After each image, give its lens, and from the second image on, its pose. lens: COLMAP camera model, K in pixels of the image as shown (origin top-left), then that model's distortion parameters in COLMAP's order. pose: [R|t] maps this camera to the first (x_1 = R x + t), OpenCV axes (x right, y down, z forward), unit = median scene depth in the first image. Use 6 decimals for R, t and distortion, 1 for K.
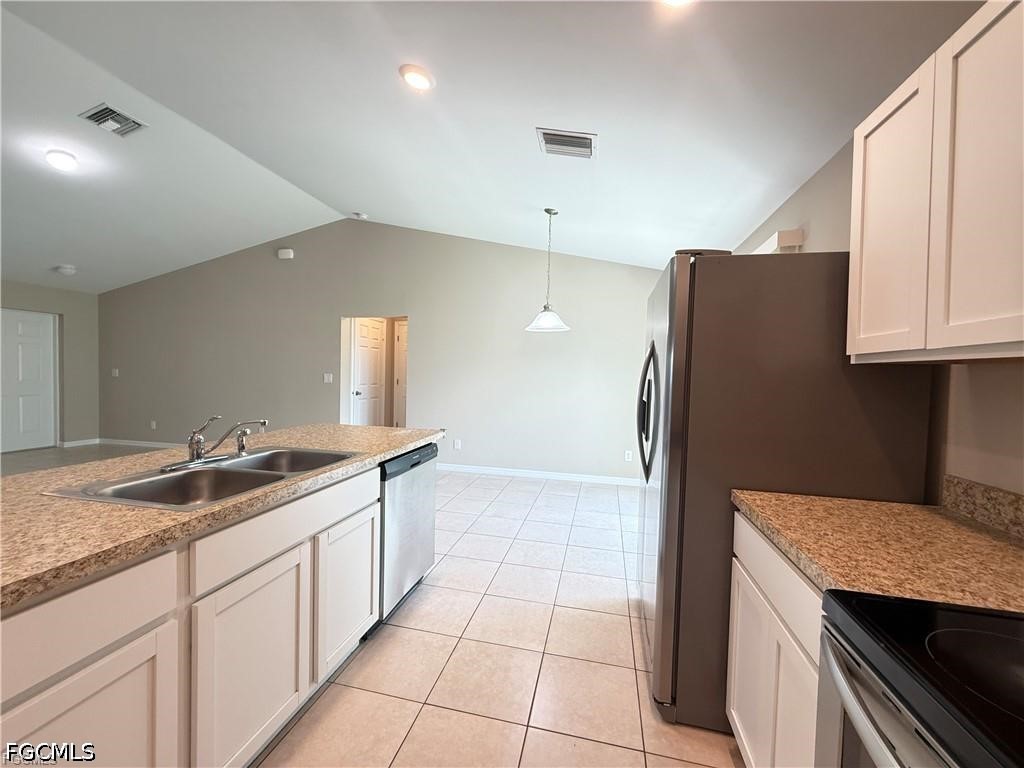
lens RADIAL K [[408.3, 0, 511.0], [0, 408.3, 384.7], [0, 0, 1]] dist [-0.000147, 0.000259]
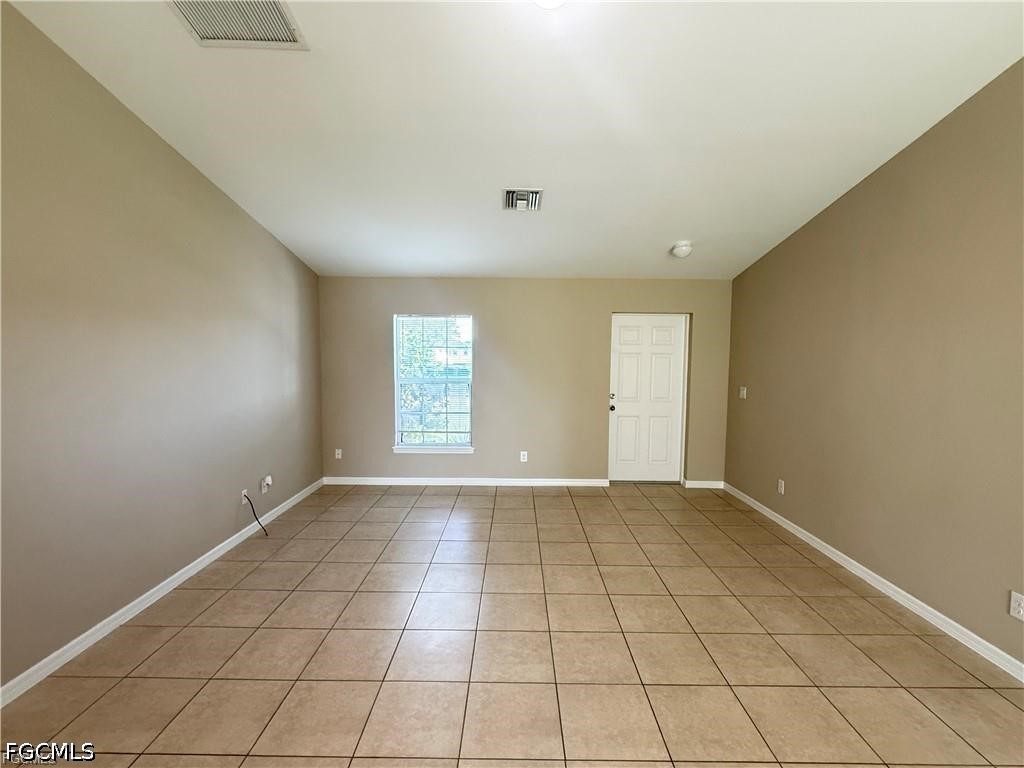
lens RADIAL K [[467.7, 0, 510.0], [0, 467.7, 383.7], [0, 0, 1]] dist [-0.001484, -0.000004]
pose [[0.215126, 0.050799, -0.975264, -0.319624], [-0.033211, 0.998449, 0.044681, -0.068752], [0.976022, 0.022778, 0.216479, 0.483487]]
